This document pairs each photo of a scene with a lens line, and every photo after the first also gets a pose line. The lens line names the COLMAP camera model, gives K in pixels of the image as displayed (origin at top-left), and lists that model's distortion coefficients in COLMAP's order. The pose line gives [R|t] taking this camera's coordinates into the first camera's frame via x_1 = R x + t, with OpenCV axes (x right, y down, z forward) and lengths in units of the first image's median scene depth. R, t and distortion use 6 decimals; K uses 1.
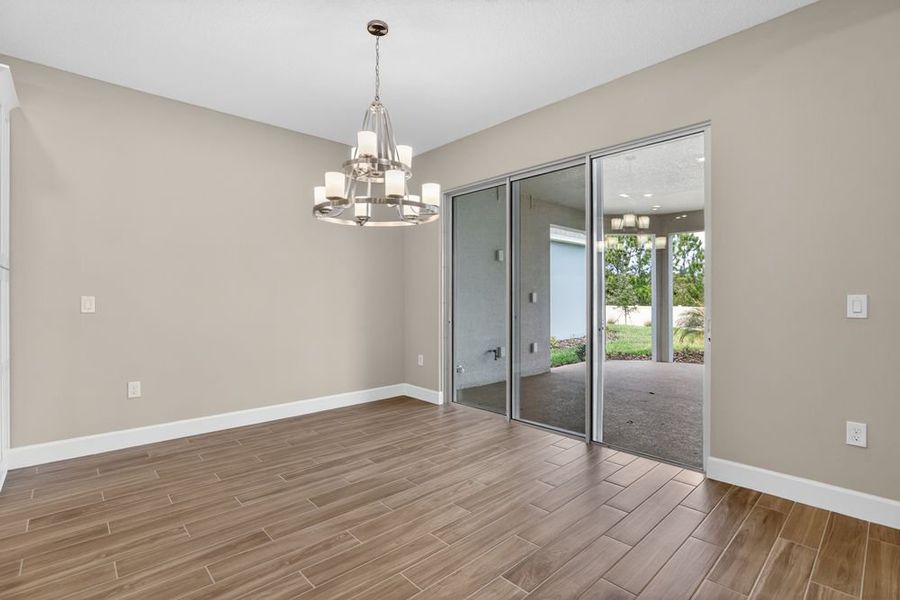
lens RADIAL K [[421.0, 0, 456.2], [0, 421.0, 300.0], [0, 0, 1]] dist [-0.007709, 0.001353]
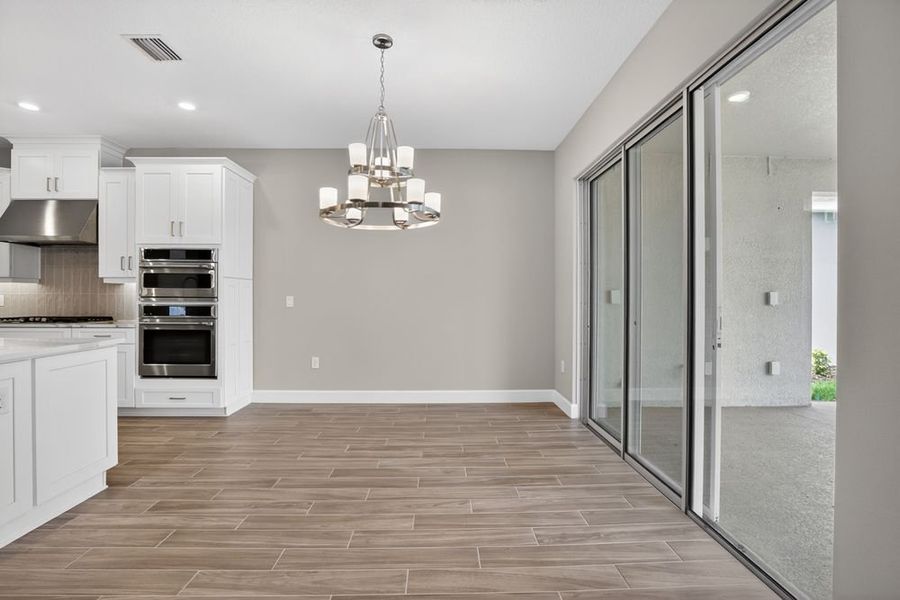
lens RADIAL K [[409.5, 0, 453.0], [0, 409.5, 300.5], [0, 0, 1]] dist [-0.022471, 0.001492]
pose [[0.749978, 0.003070, -0.661456, 0.517804], [-0.003570, 0.999993, 0.000593, 0.000821], [0.661453, 0.001917, 0.749984, 0.289385]]
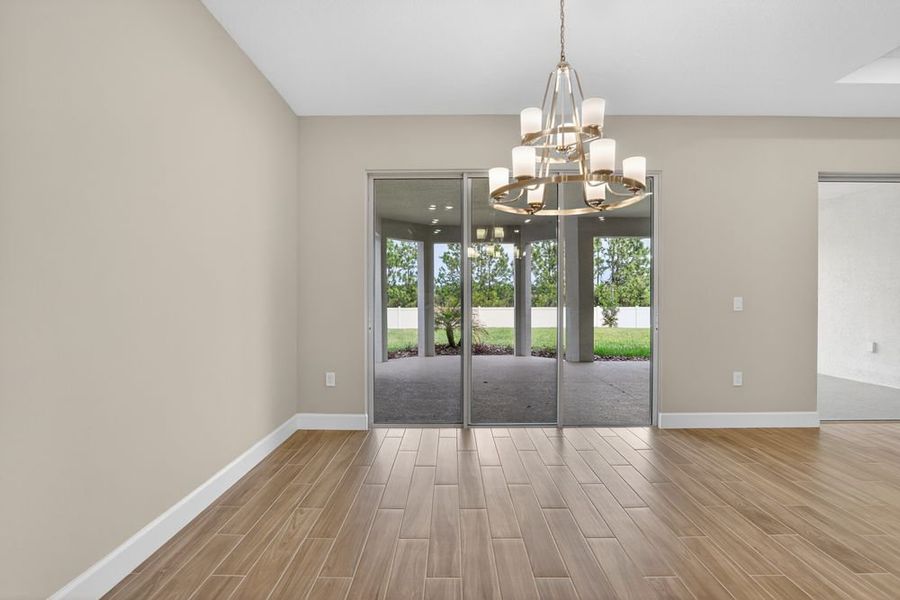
lens RADIAL K [[409.5, 0, 453.0], [0, 409.5, 300.5], [0, 0, 1]] dist [-0.022471, 0.001492]
pose [[0.683254, 0.005579, 0.730159, -0.763026], [-0.001018, 0.999977, -0.006688, 0.003826], [-0.730180, 0.003827, 0.683244, 0.502069]]
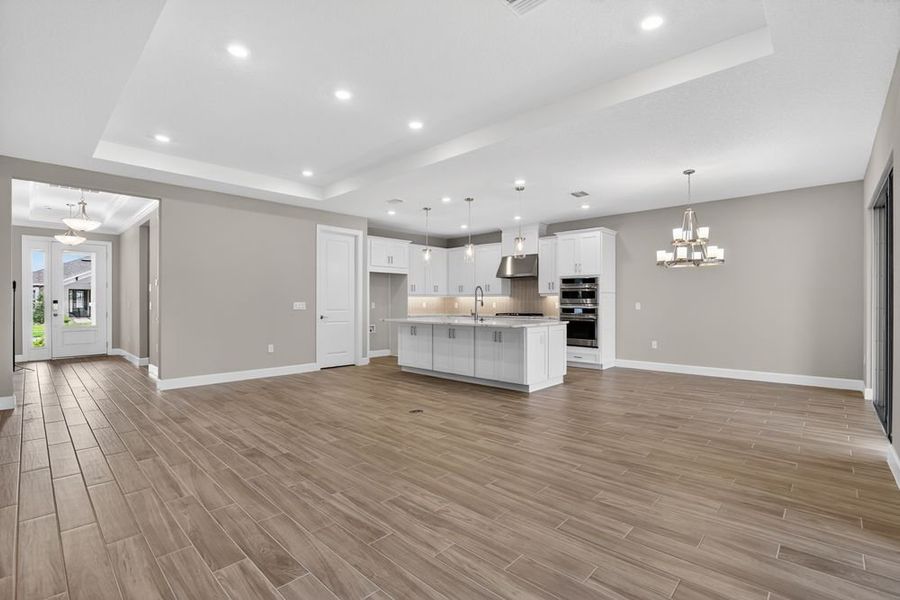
lens RADIAL K [[409.5, 0, 453.0], [0, 409.5, 300.5], [0, 0, 1]] dist [-0.022471, 0.001492]
pose [[0.065210, -0.009348, -0.997828, 1.387805], [-0.006773, 0.999929, -0.009811, 0.005181], [0.997849, 0.007398, 0.065142, -0.219760]]
